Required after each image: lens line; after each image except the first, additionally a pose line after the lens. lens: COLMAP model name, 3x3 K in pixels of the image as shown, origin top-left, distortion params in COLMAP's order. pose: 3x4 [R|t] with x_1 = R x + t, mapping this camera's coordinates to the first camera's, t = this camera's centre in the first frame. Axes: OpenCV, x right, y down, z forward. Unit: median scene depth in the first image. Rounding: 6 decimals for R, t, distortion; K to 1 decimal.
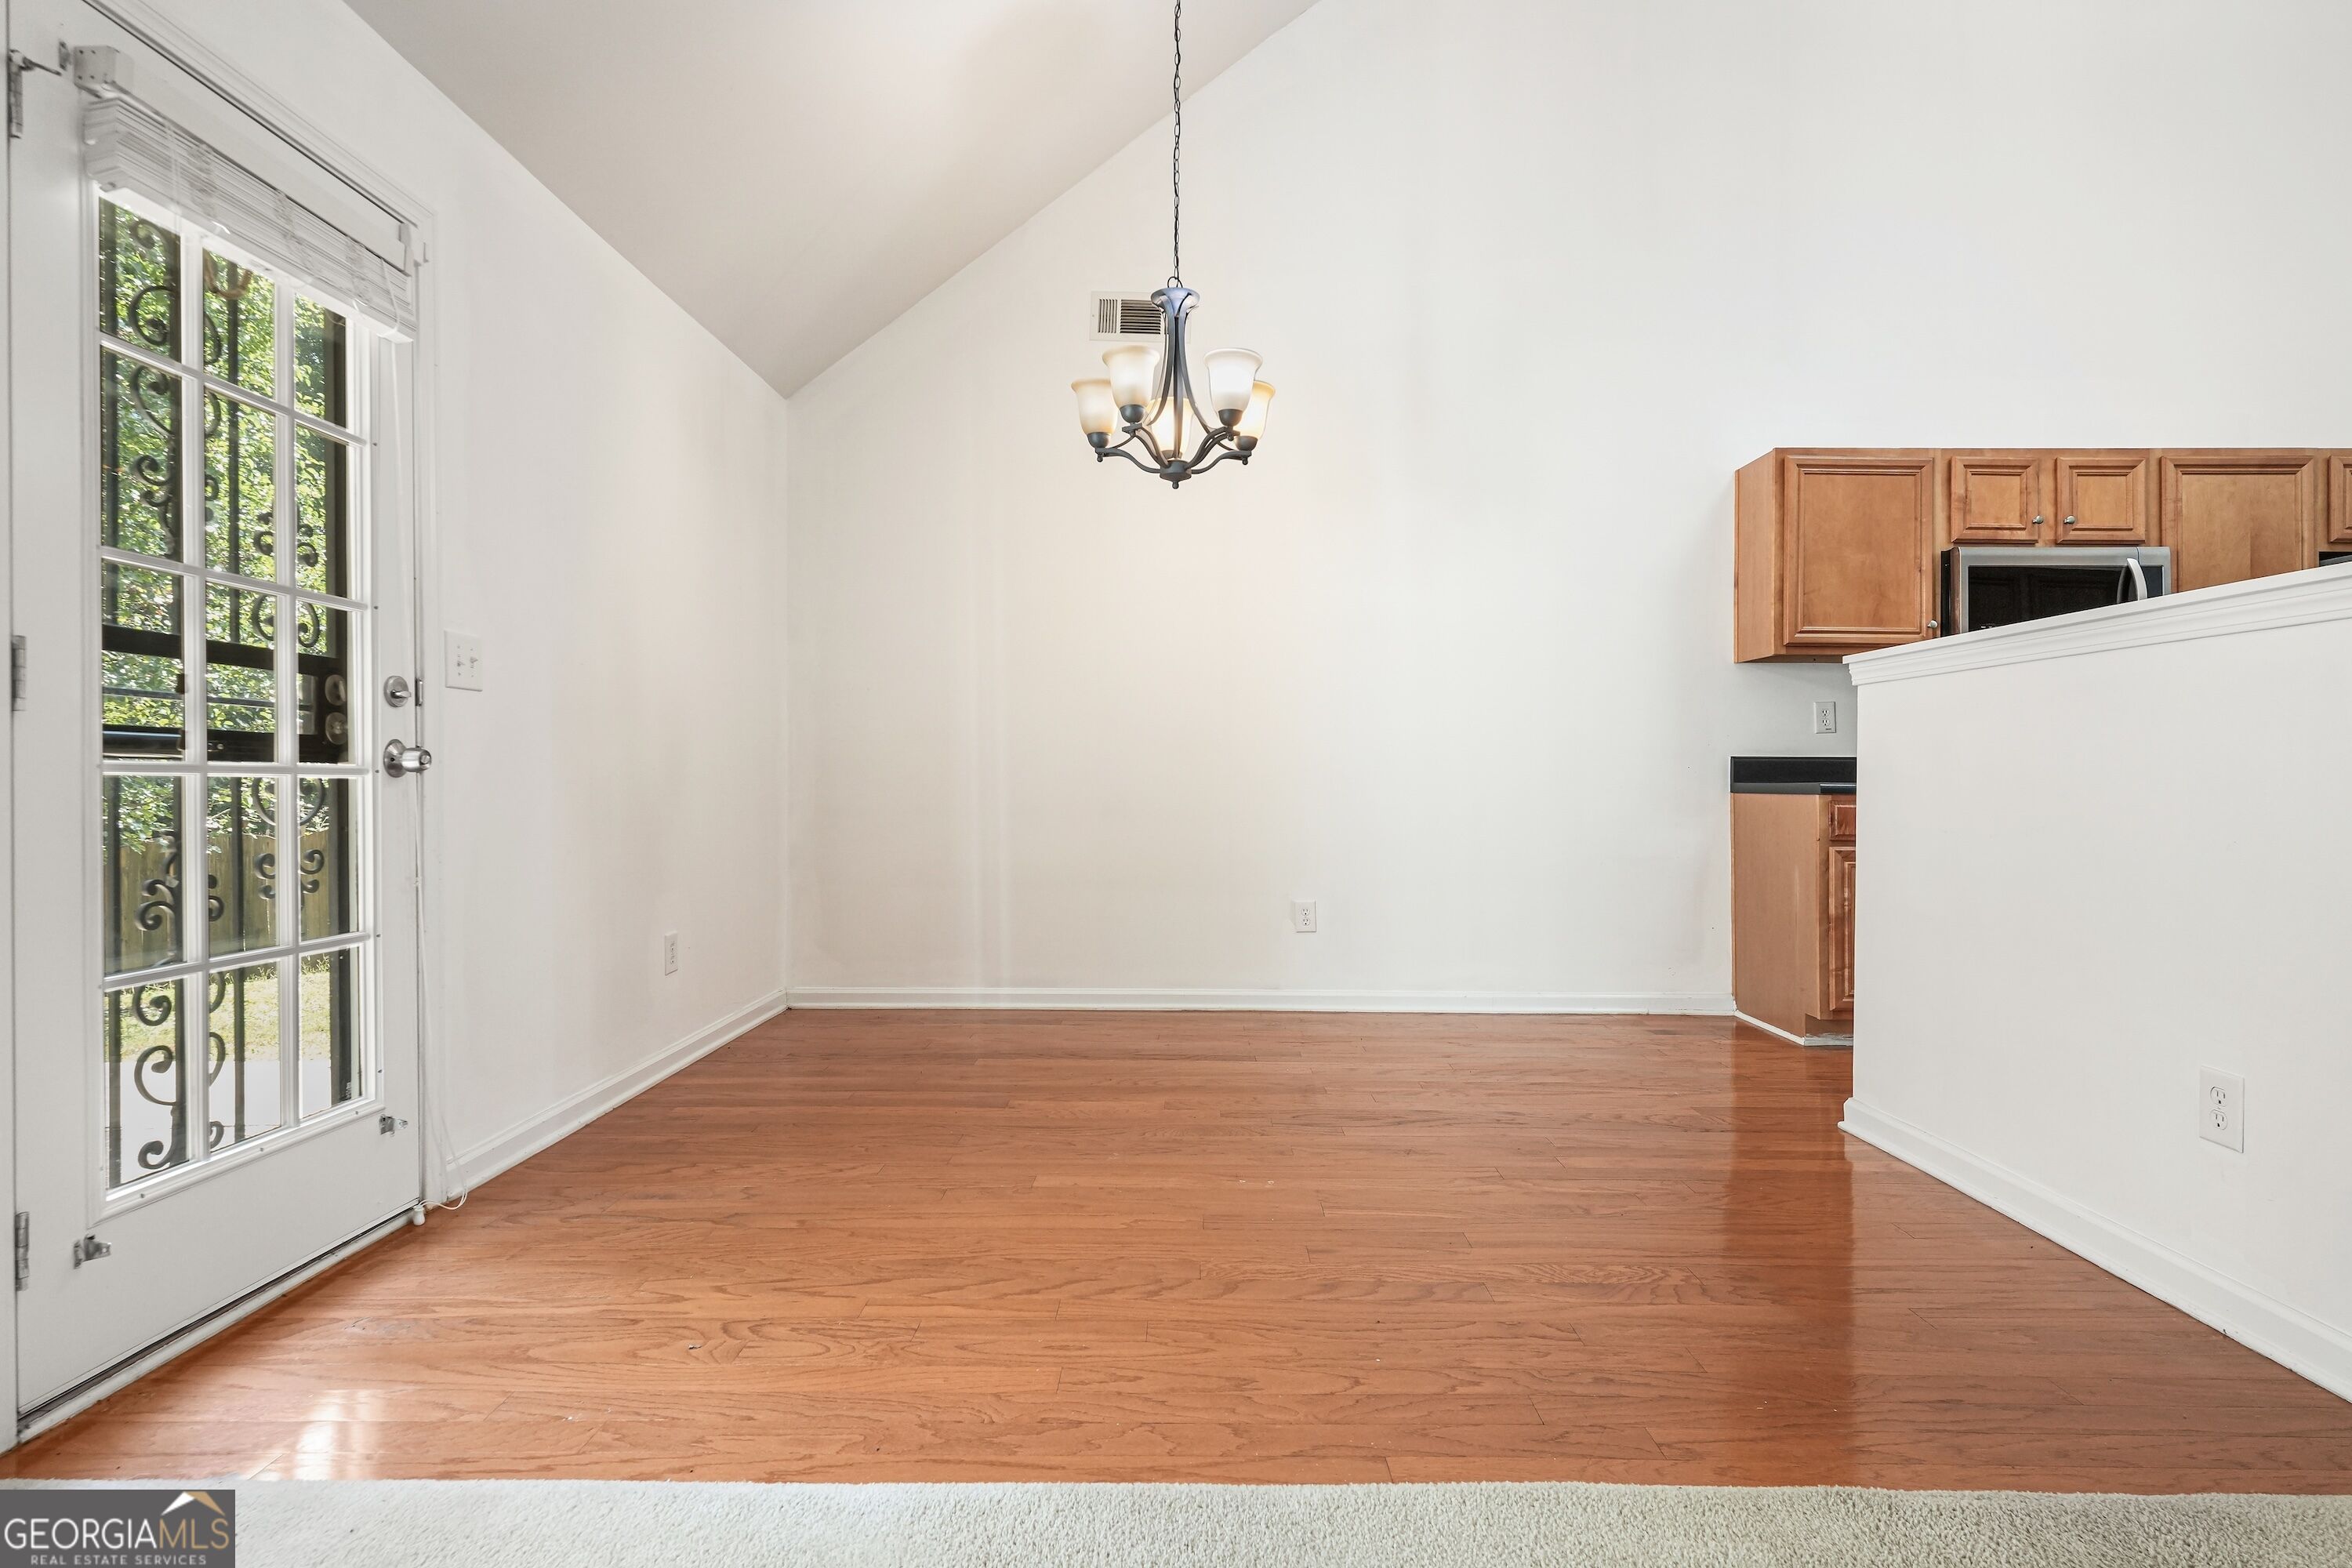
lens RADIAL K [[1077.4, 0, 1201.3], [0, 1077.4, 776.8], [0, 0, 1]] dist [-0.001917, -0.000587]
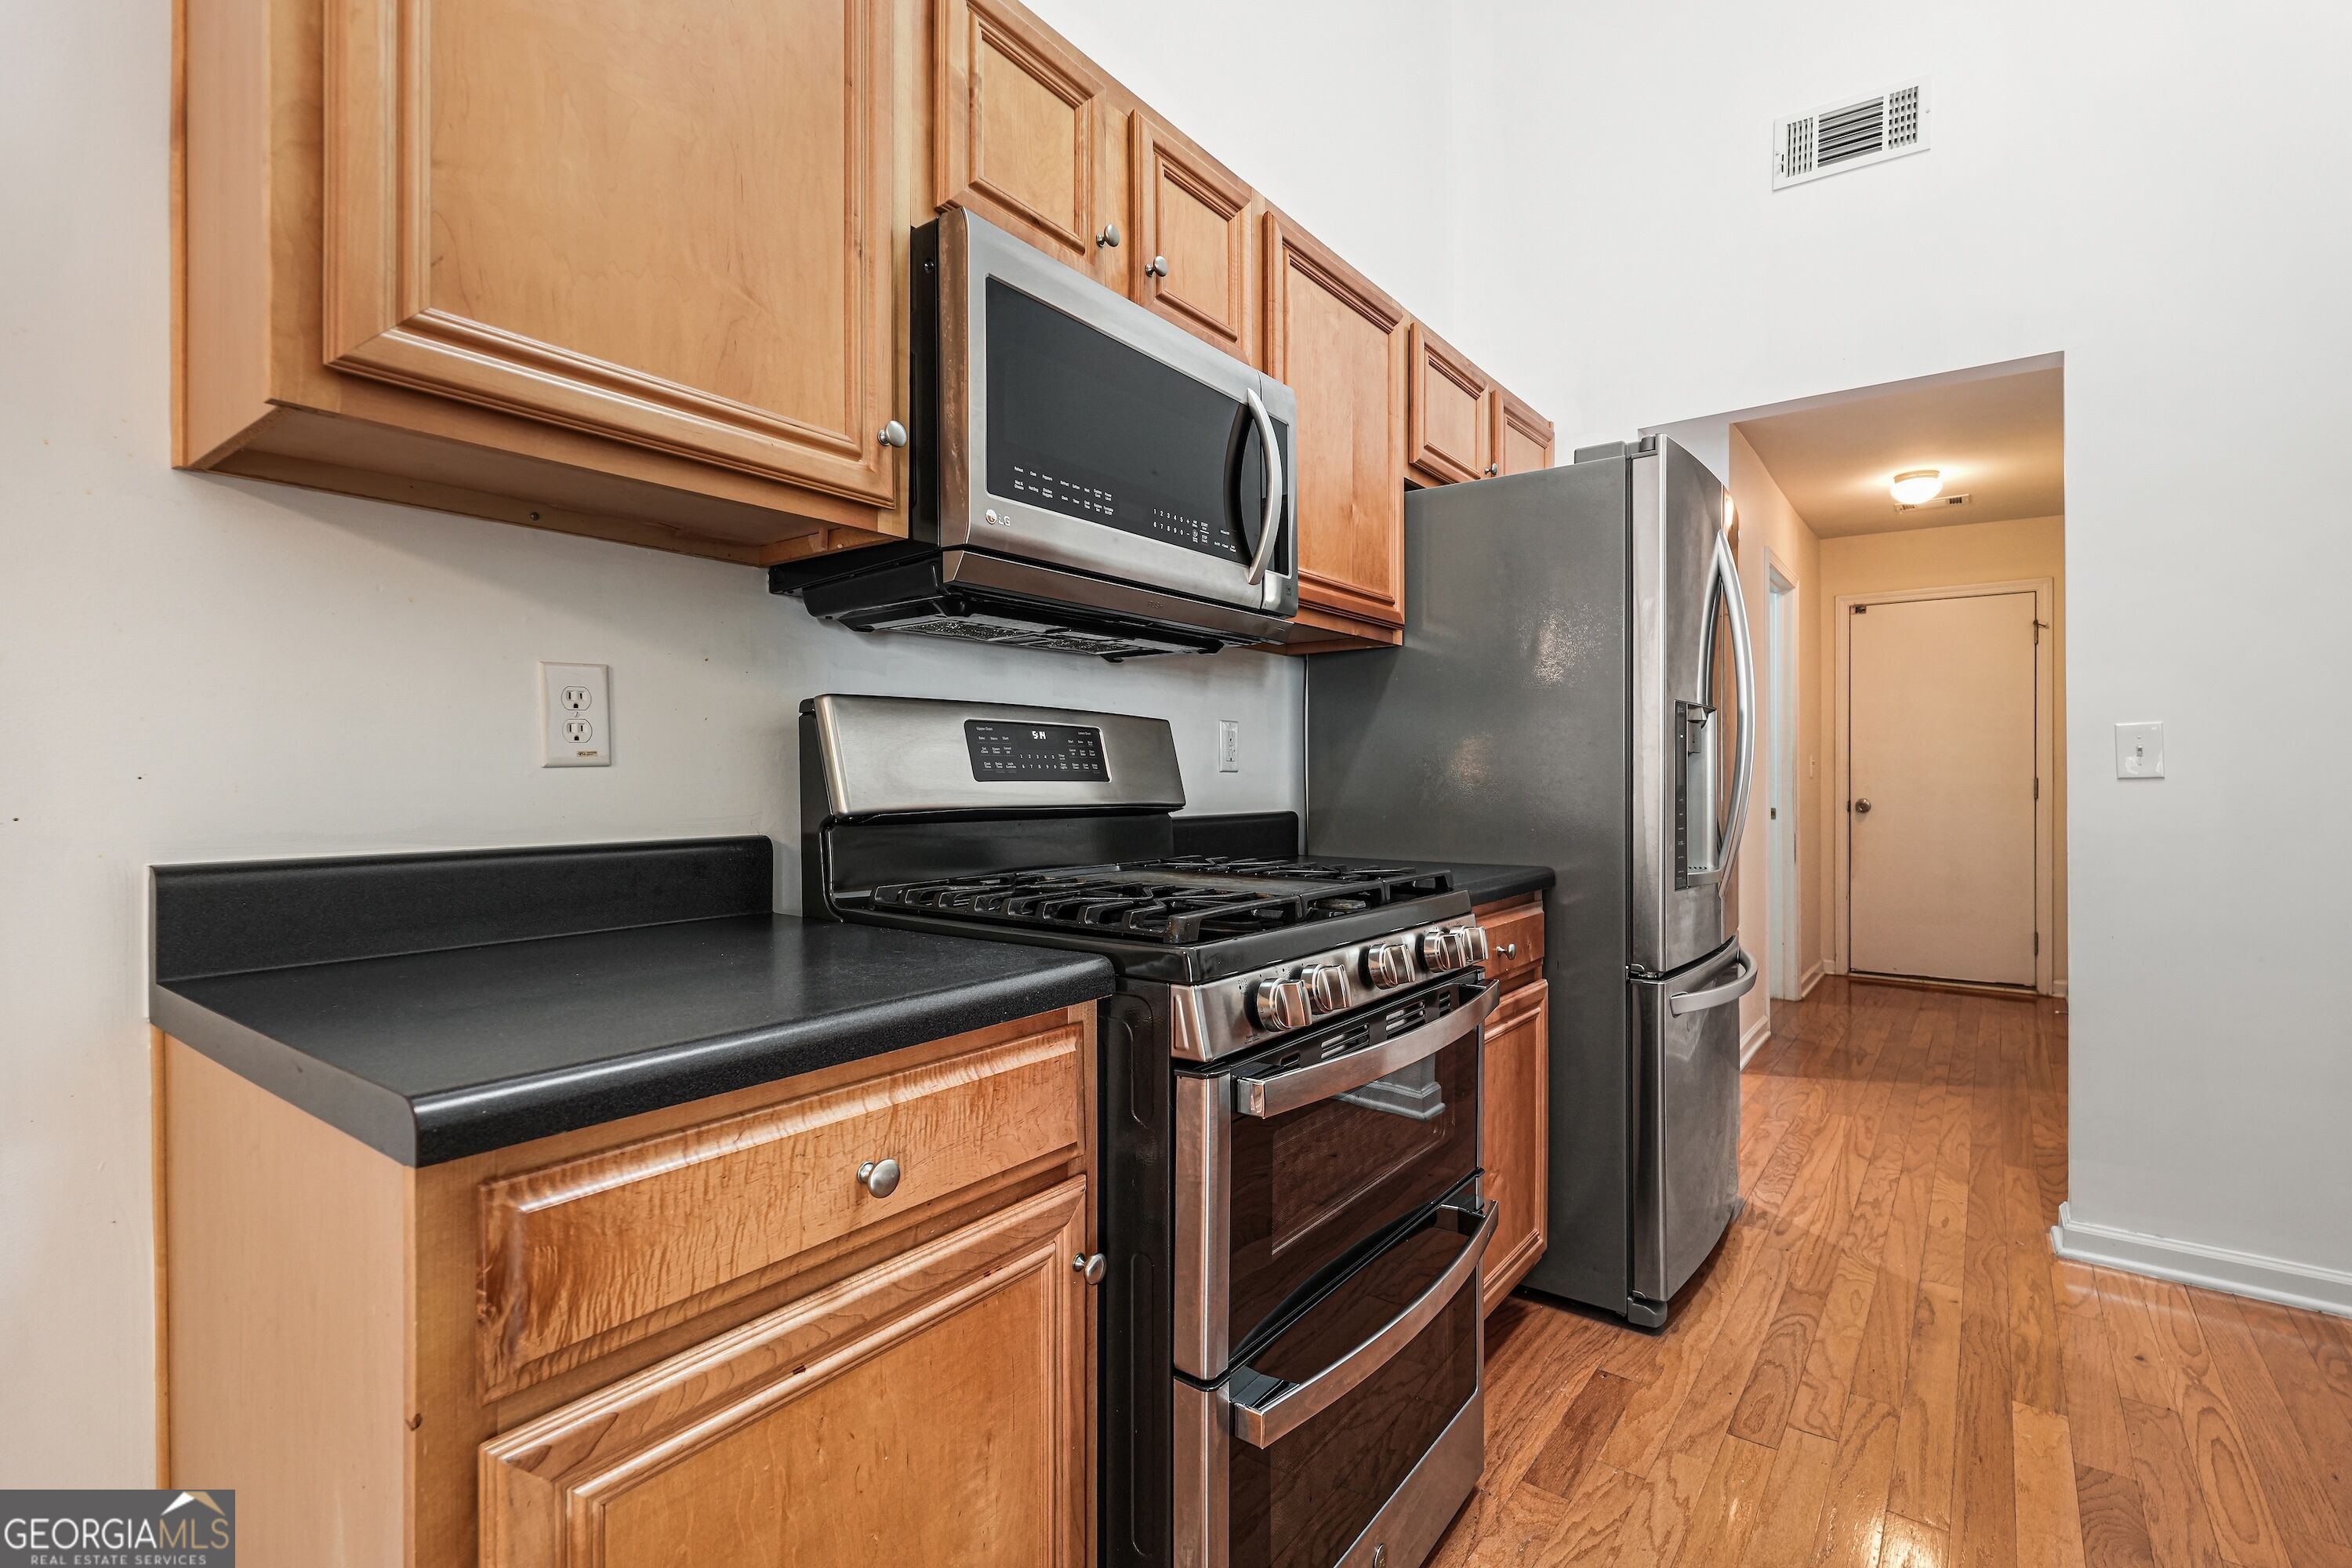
lens RADIAL K [[1077.4, 0, 1186.7], [0, 1077.4, 770.3], [0, 0, 1]] dist [-0.001917, -0.000587]
pose [[0.582366, -0.000256, 0.812926, 0.470640], [0.007404, 0.999960, -0.004989, -0.040566], [-0.812893, 0.008924, 0.582345, 0.744454]]
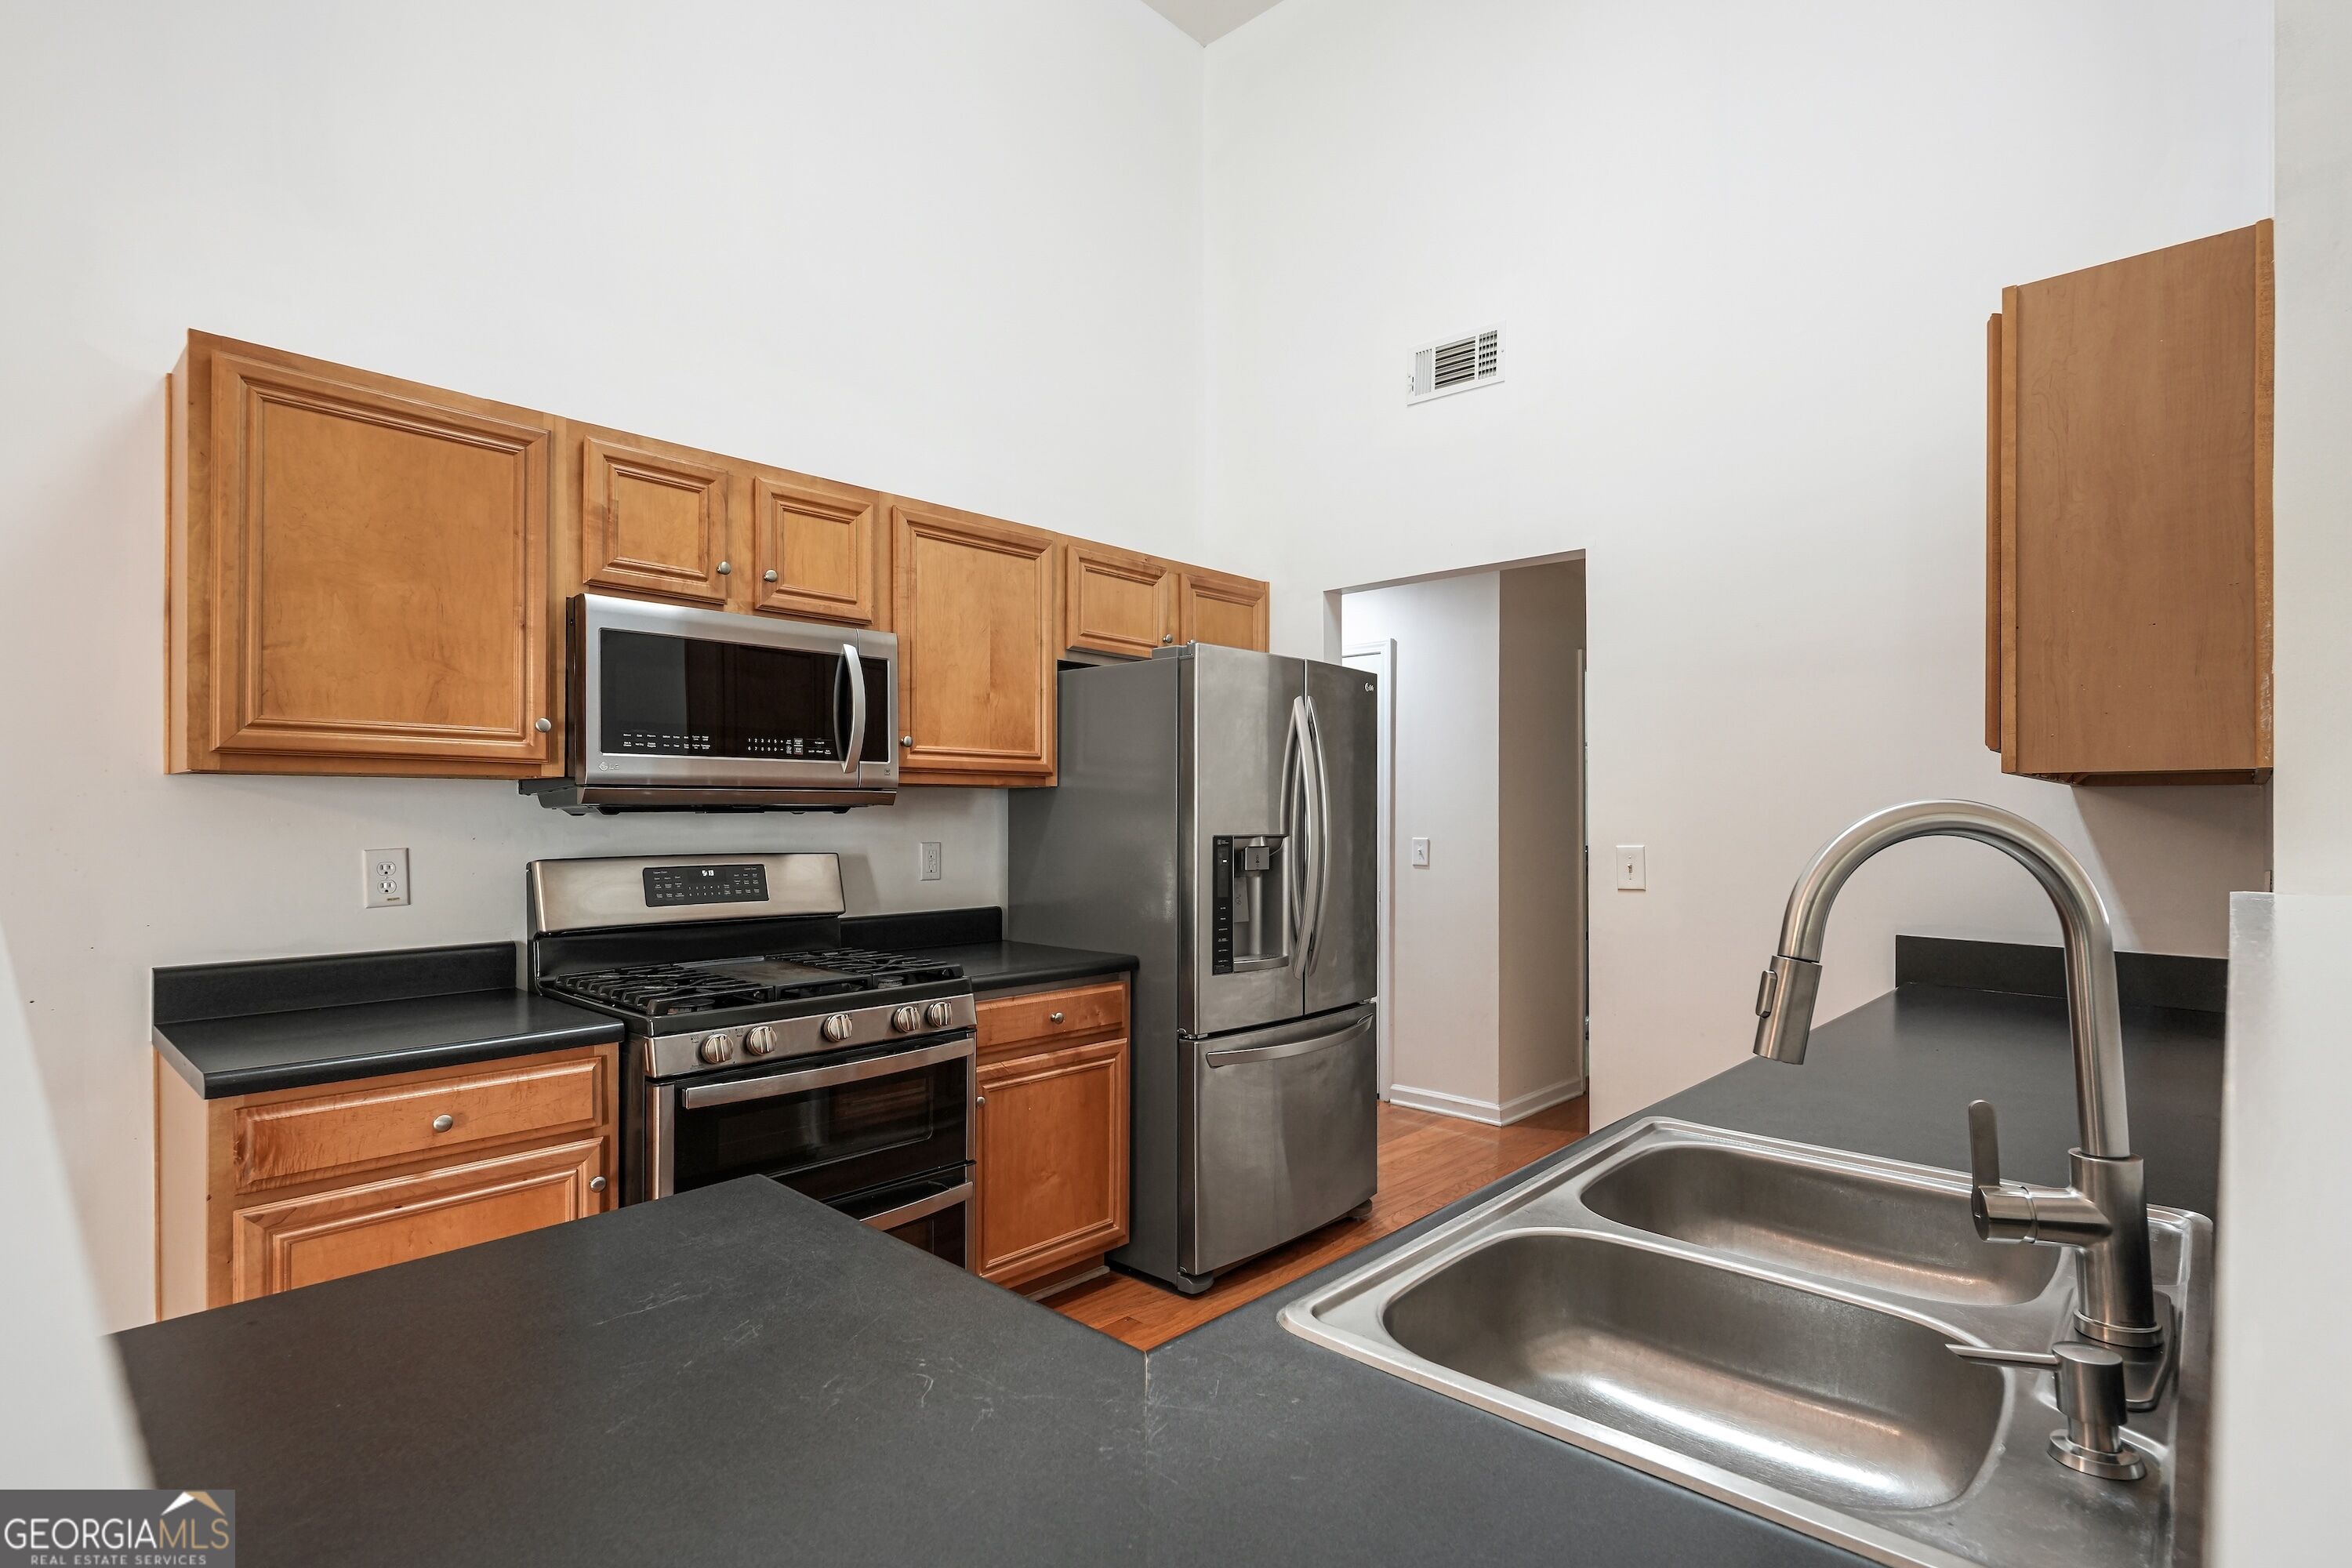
lens RADIAL K [[1141.8, 0, 1181.8], [0, 1141.8, 803.1], [0, 0, 1]] dist [-0.002789, 0.002096]
pose [[0.670063, 0.001289, 0.742303, 0.457881], [0.006311, 0.999952, -0.007434, -0.093471], [-0.742277, 0.009666, 0.670023, 0.350580]]
